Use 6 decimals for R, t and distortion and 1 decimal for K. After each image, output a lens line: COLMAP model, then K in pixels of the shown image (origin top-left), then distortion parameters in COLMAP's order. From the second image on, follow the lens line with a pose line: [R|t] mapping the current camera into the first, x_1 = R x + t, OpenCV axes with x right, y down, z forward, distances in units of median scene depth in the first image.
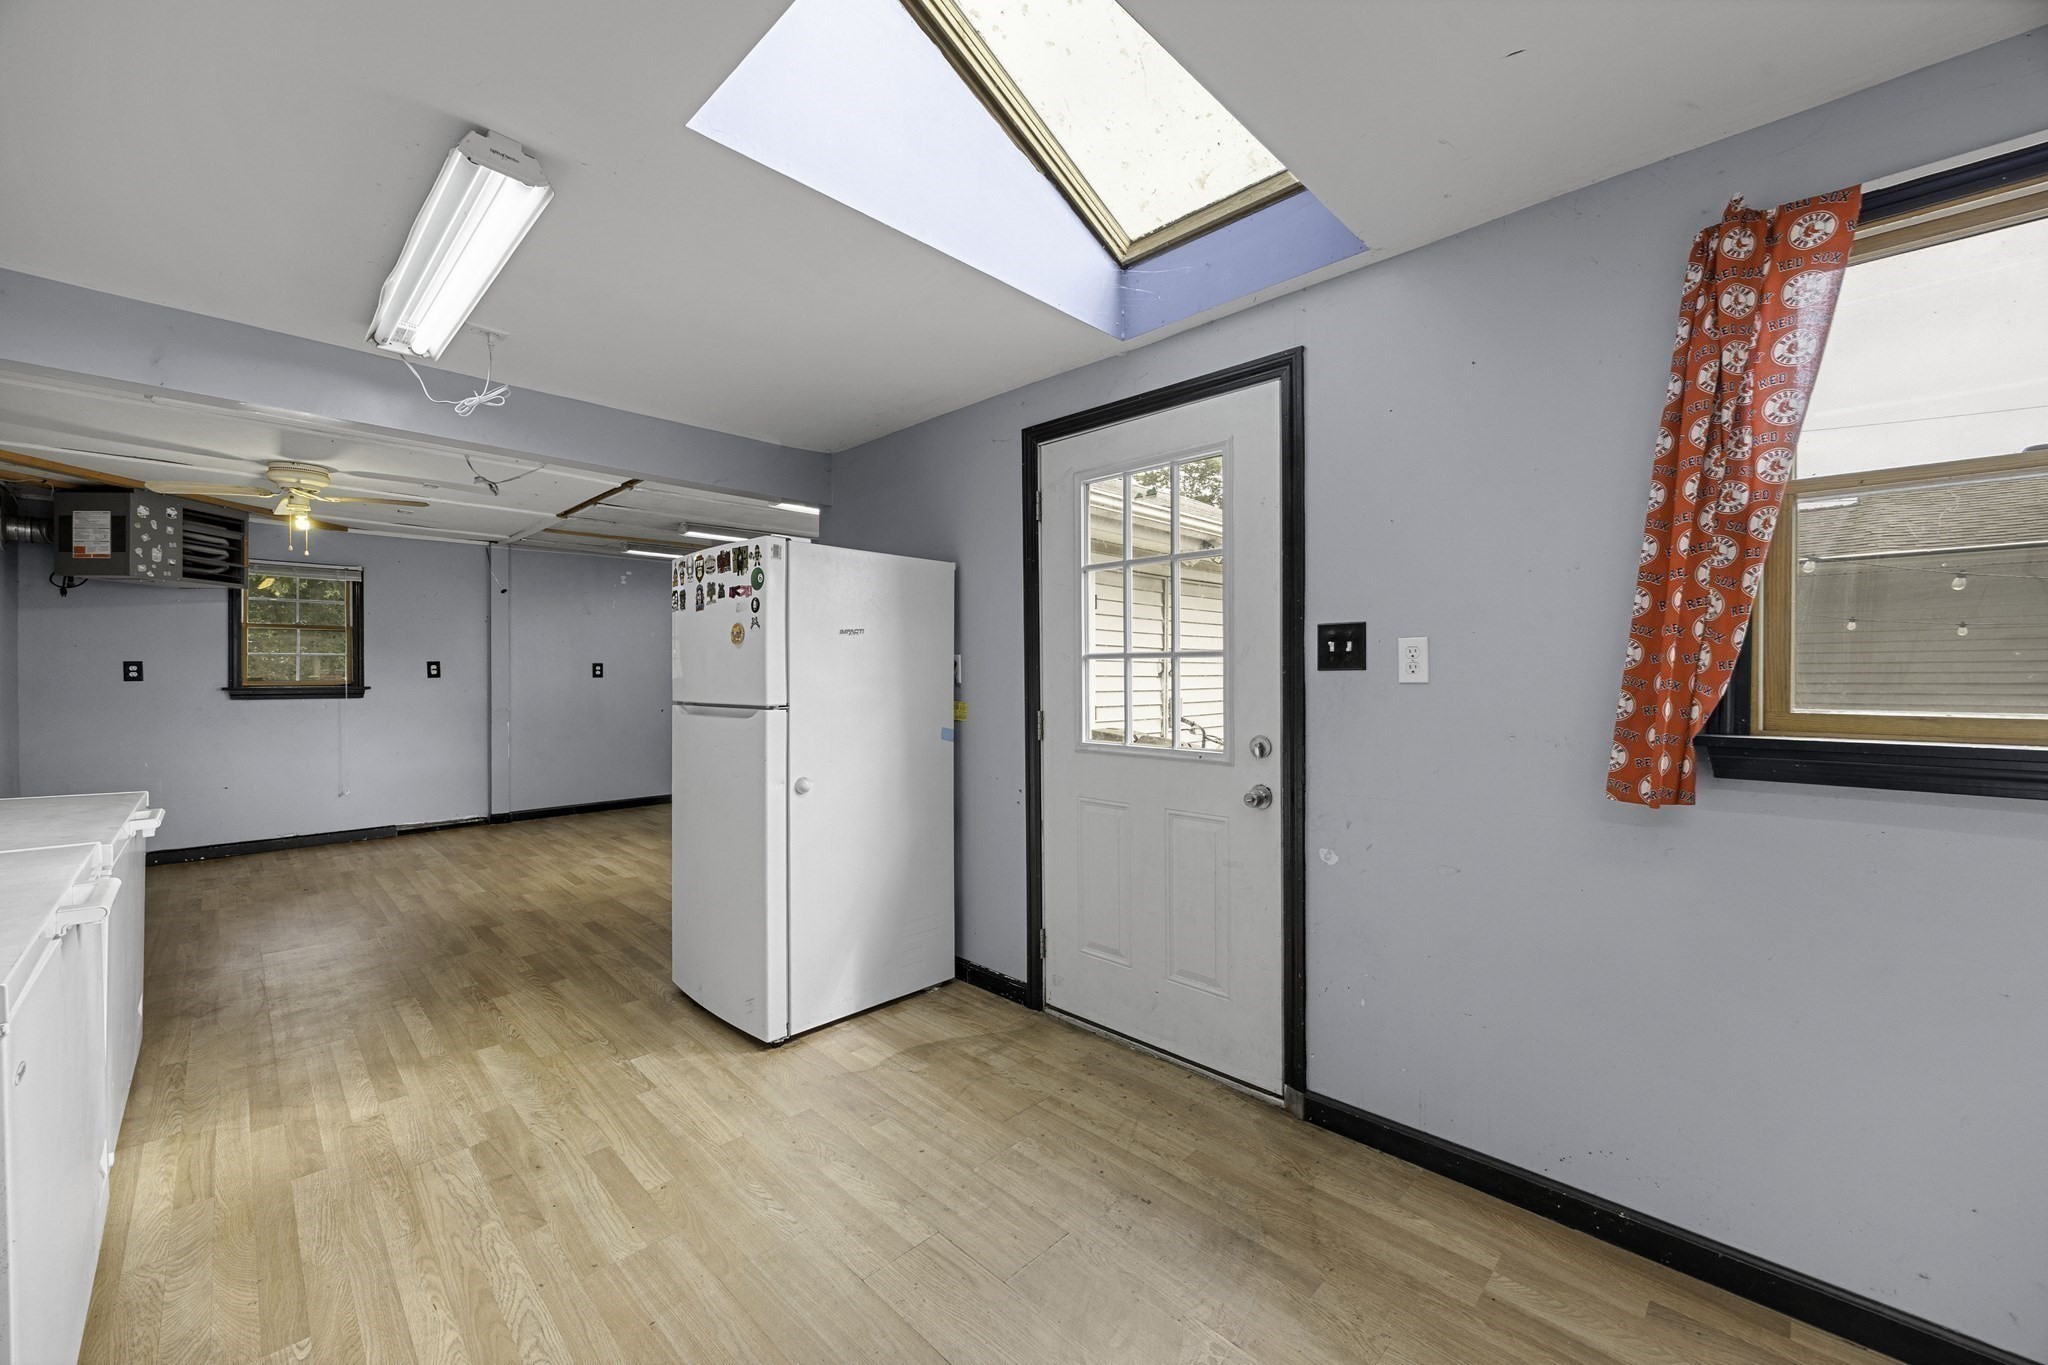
lens RADIAL K [[796.8, 0, 1020.1], [0, 796.8, 679.6], [0, 0, 1]] dist [-0.002346, -0.000009]
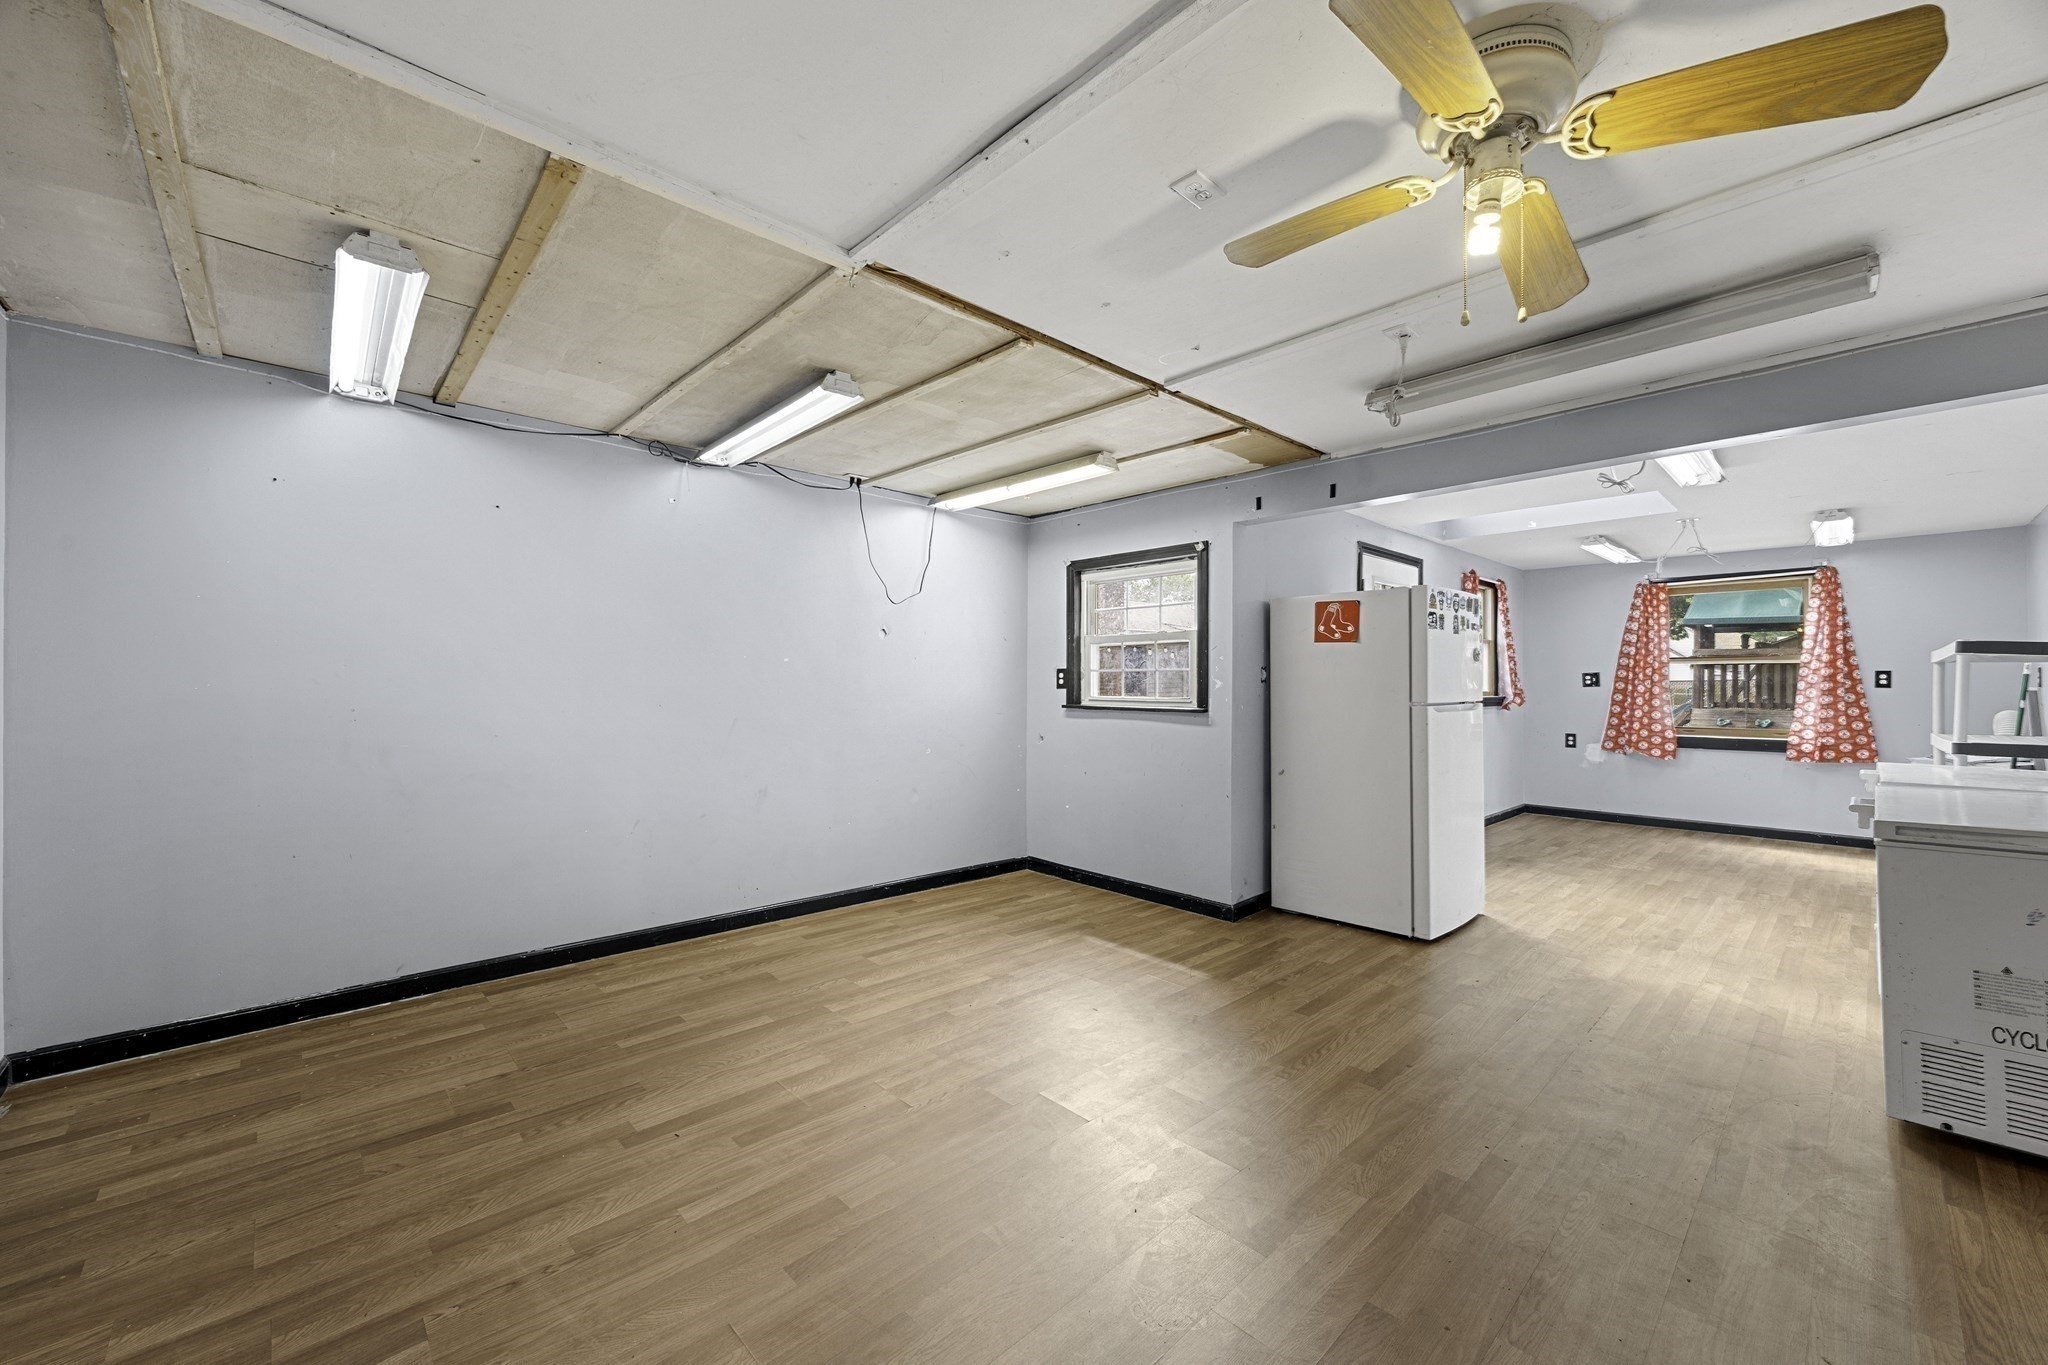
lens RADIAL K [[796.8, 0, 1021.0], [0, 796.8, 679.5], [0, 0, 1]] dist [-0.002346, -0.000009]
pose [[0.034006, 0.002828, 0.999418, -1.771522], [0.003331, 0.999990, -0.002942, -0.008109], [-0.999416, 0.003430, 0.033996, 1.689222]]
